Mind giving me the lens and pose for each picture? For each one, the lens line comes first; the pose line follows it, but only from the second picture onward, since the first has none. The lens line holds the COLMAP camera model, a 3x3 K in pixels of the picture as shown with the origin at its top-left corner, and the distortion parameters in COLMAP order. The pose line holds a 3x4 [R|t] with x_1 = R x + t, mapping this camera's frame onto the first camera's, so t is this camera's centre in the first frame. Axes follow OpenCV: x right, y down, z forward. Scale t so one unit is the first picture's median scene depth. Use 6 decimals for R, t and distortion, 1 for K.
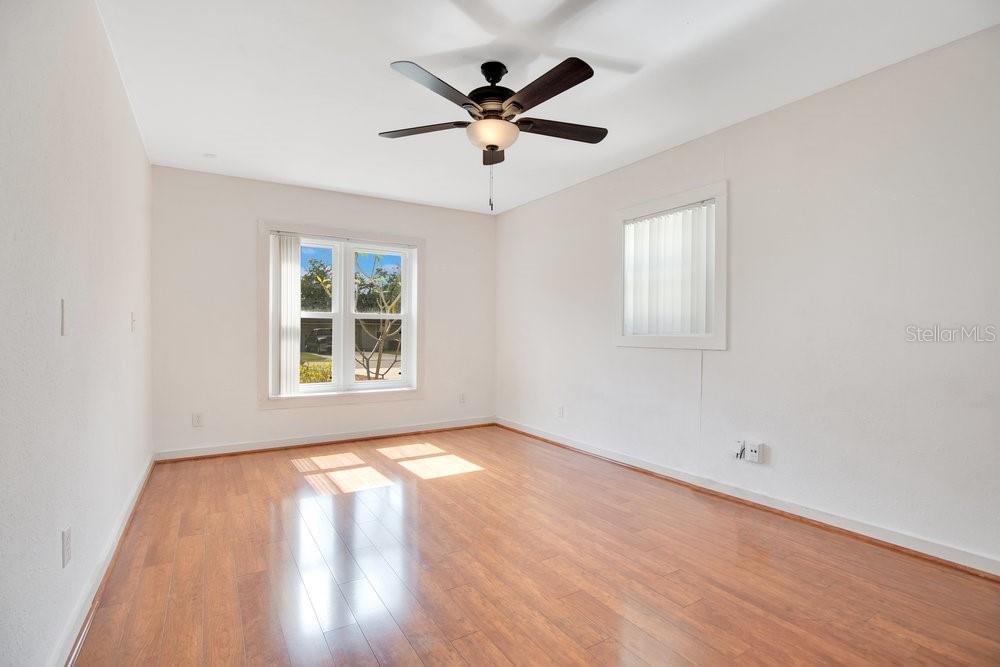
lens RADIAL K [[495.6, 0, 500.0], [0, 495.6, 333.5], [0, 0, 1]] dist [-0.015014, 0.000580]
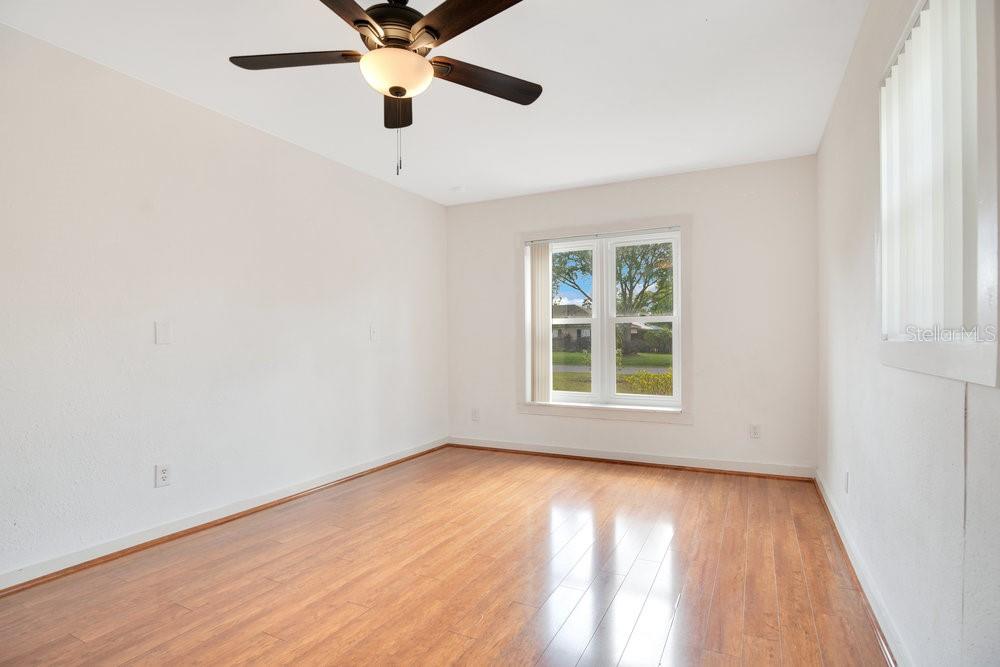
lens RADIAL K [[495.6, 0, 500.0], [0, 495.6, 333.5], [0, 0, 1]] dist [-0.015014, 0.000580]
pose [[0.515021, -0.010612, -0.857112, 0.394867], [0.004360, 0.999943, -0.009761, -0.004649], [0.857167, 0.001290, 0.515037, 0.406736]]
